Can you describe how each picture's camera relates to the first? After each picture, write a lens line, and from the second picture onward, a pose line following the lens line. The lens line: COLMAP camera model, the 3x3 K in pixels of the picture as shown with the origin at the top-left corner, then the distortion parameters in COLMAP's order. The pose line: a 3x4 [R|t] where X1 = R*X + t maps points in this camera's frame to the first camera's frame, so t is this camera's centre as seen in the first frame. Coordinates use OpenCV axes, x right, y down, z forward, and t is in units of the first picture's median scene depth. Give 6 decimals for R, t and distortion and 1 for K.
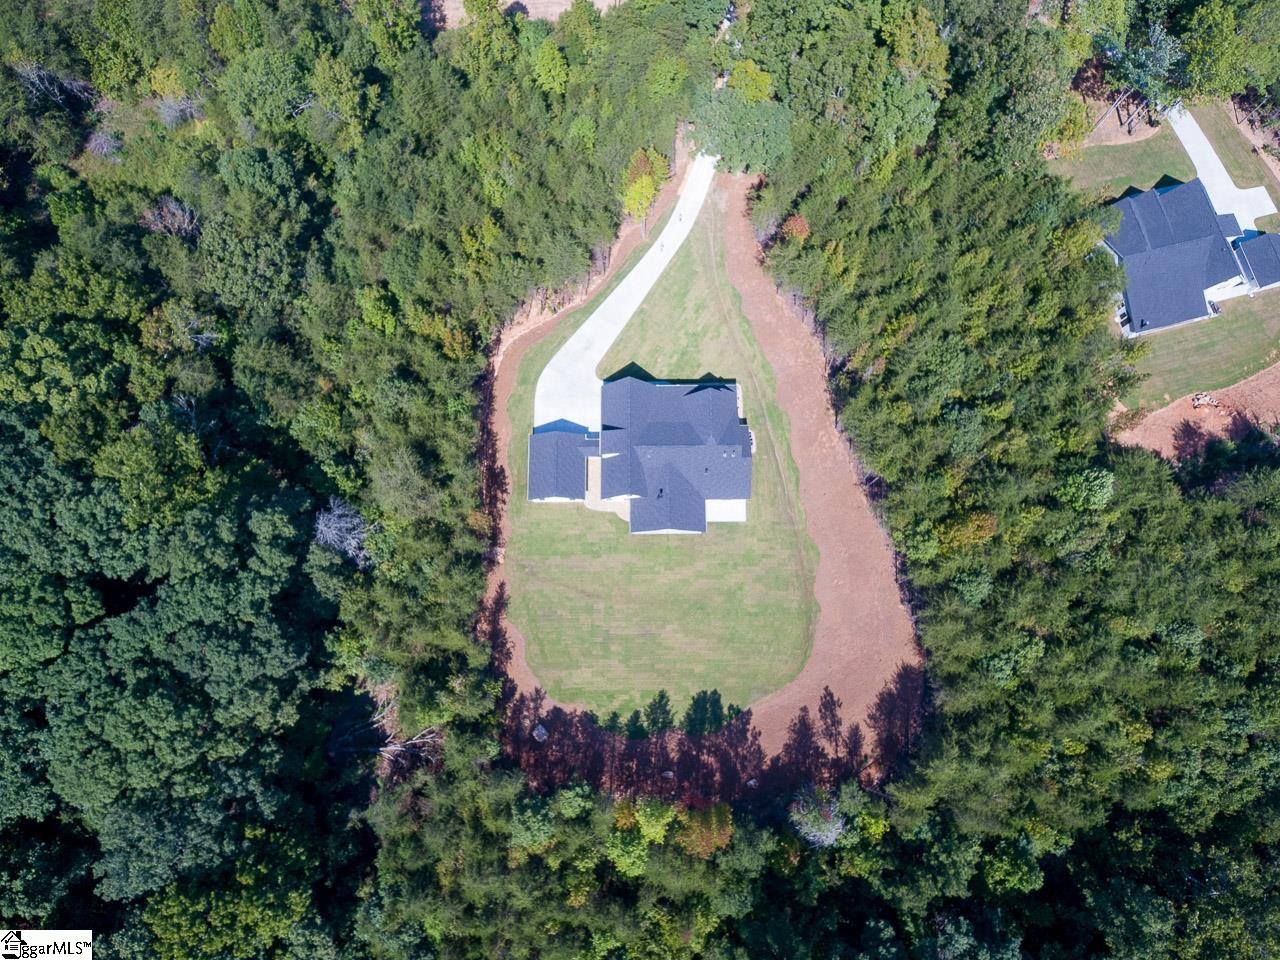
lens RADIAL K [[761.4, 0, 637.9], [0, 761.4, 499.4], [0, 0, 1]] dist [0.084520, -0.114740]
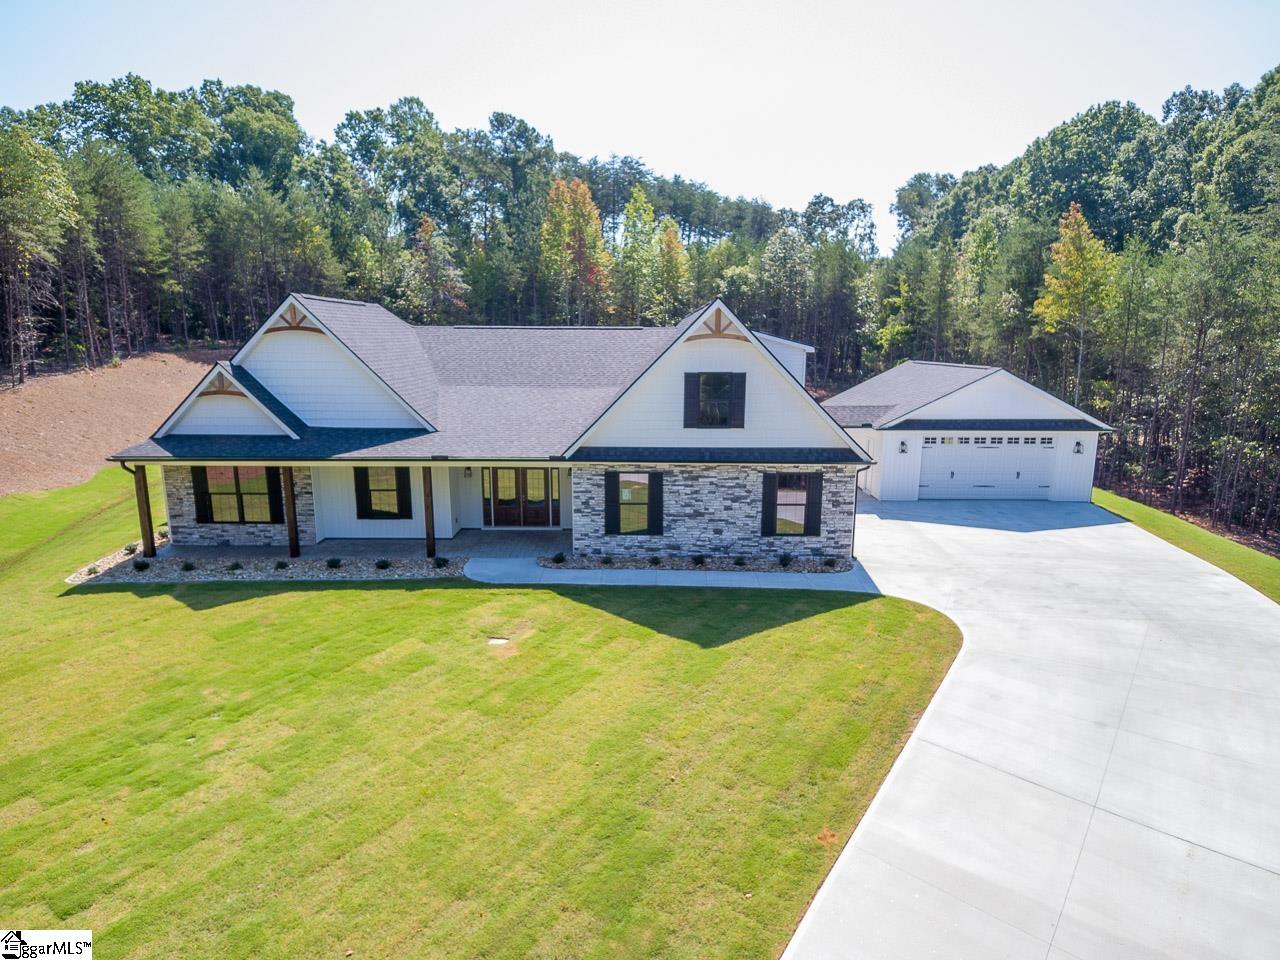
lens RADIAL K [[761.4, 0, 637.9], [0, 761.4, 499.4], [0, 0, 1]] dist [0.084520, -0.114740]
pose [[-0.999778, -0.011006, 0.017981, 0.003757], [0.018266, -0.026336, 0.999486, -0.345260], [-0.010526, 0.999593, 0.026531, 1.060506]]
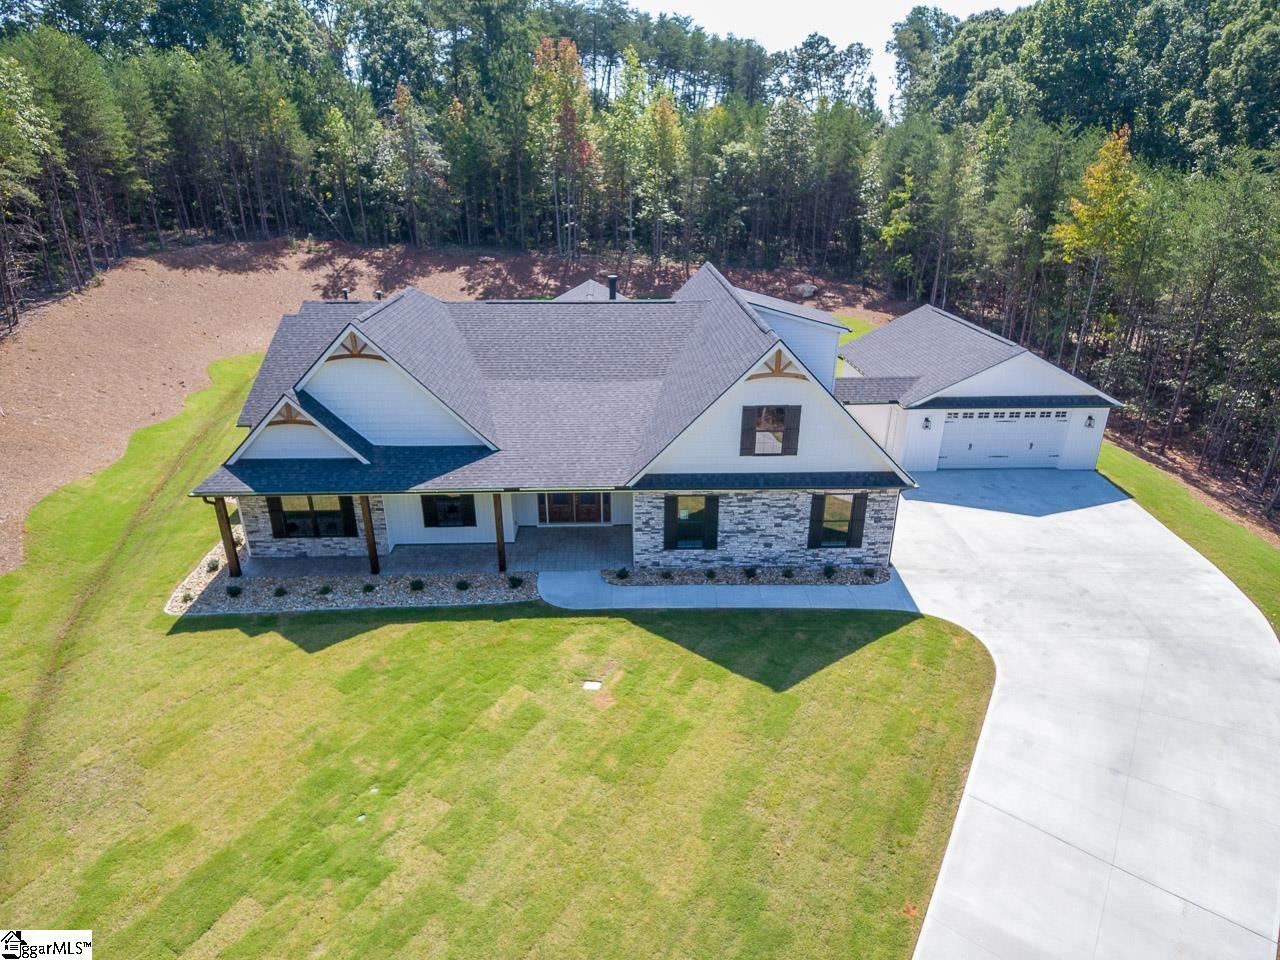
lens RADIAL K [[761.4, 0, 637.9], [0, 761.4, 499.4], [0, 0, 1]] dist [0.084520, -0.114740]
pose [[-0.999748, 0.003681, -0.022154, 0.027547], [-0.022407, -0.229624, 0.973021, -0.352636], [-0.001505, 0.973272, 0.229649, 1.012434]]
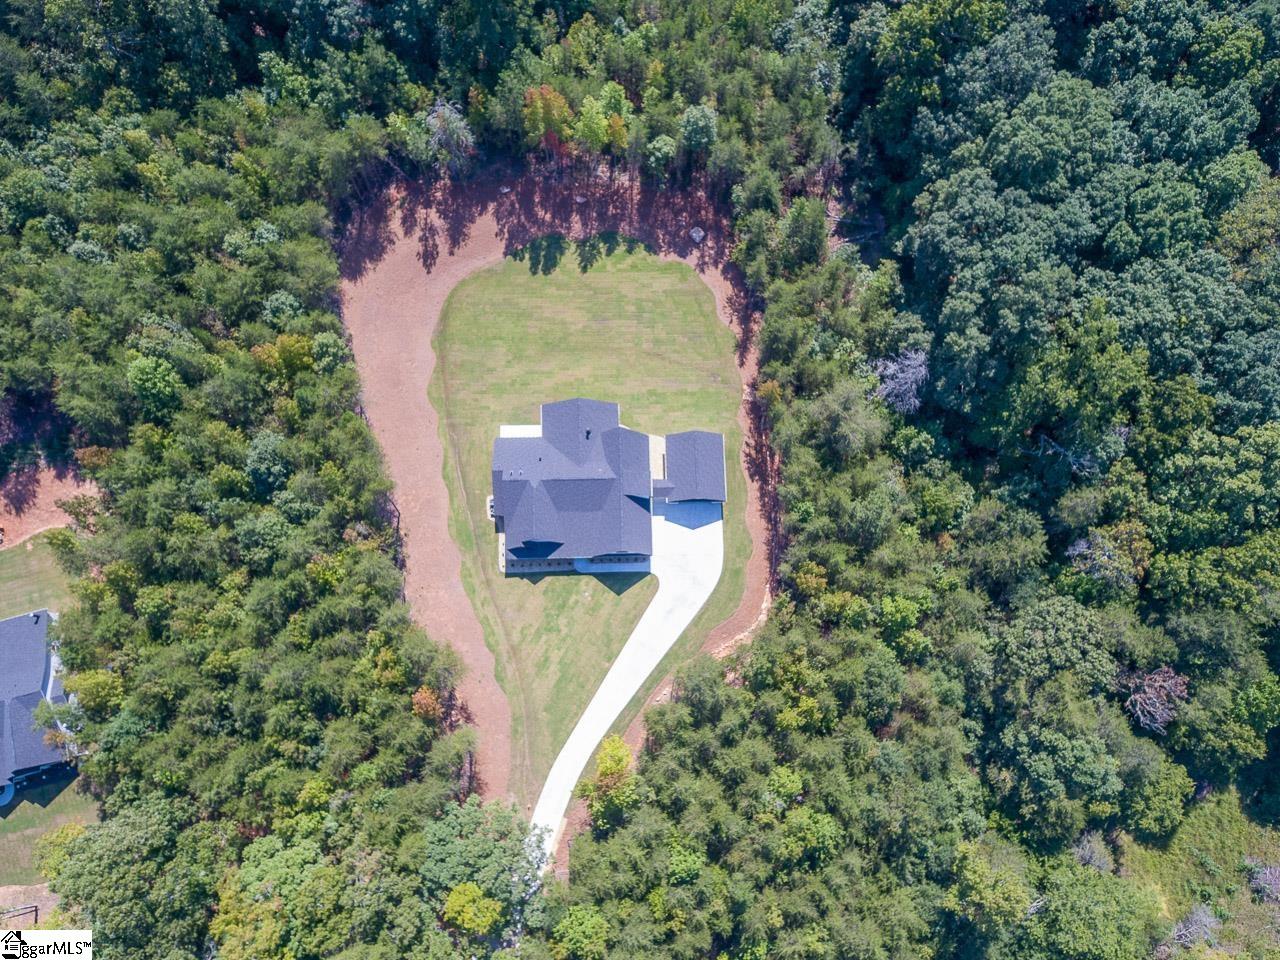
lens RADIAL K [[799.7, 0, 633.6], [0, 799.7, 514.9], [0, 0, 1]] dist [0.092930, -0.125388]
pose [[-0.999566, 0.013282, -0.026283, -0.000736], [-0.022477, -0.920730, 0.389552, -0.505892], [-0.019025, 0.389973, 0.920630, 0.094954]]
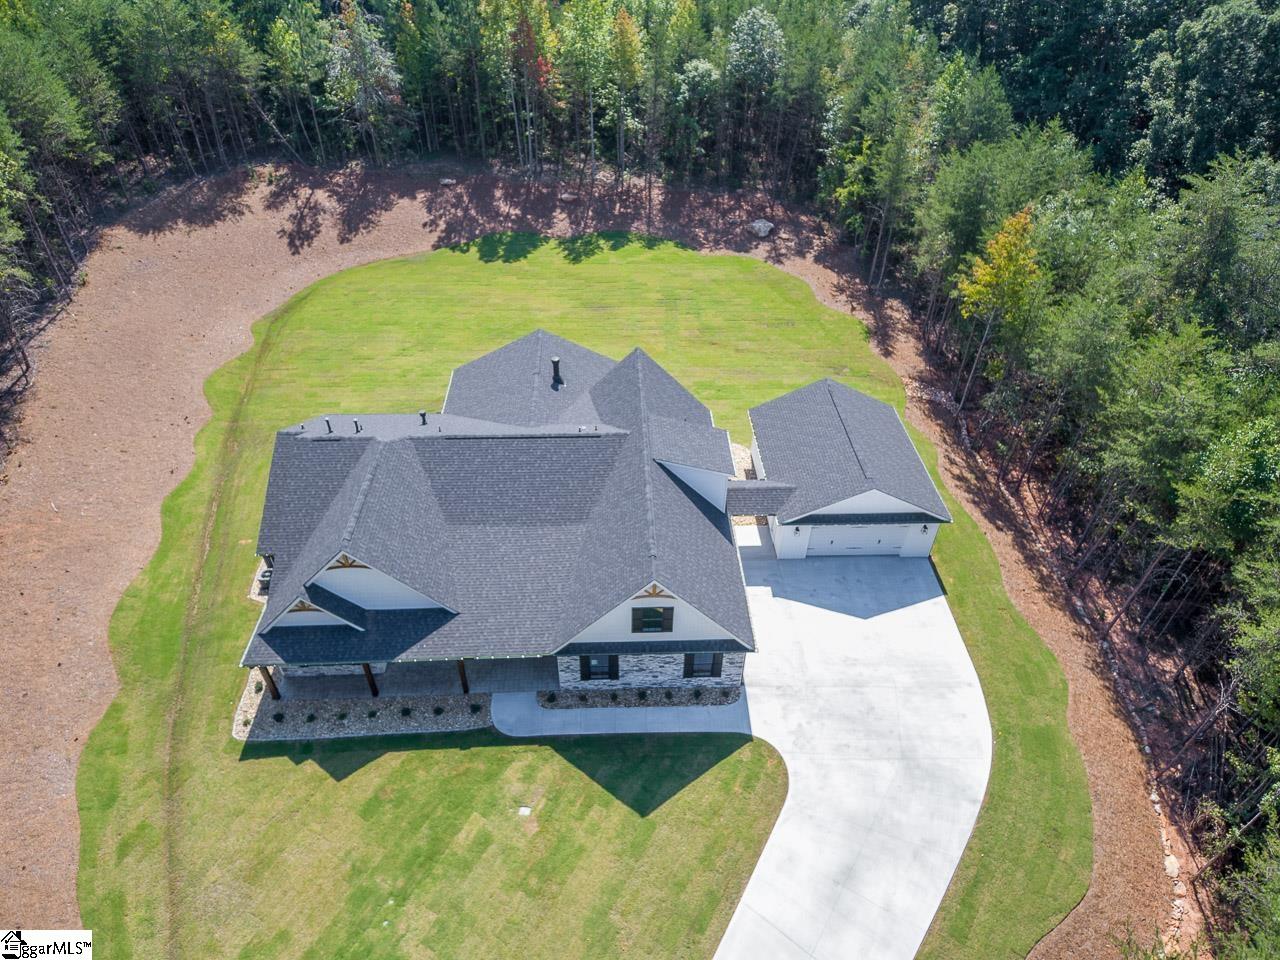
lens RADIAL K [[761.4, 0, 637.9], [0, 761.4, 499.4], [0, 0, 1]] dist [0.084520, -0.114740]
pose [[-0.999397, 0.006908, -0.034040, 0.003039], [-0.032905, -0.502104, 0.864181, -0.373280], [-0.011122, 0.864780, 0.502028, 0.862862]]
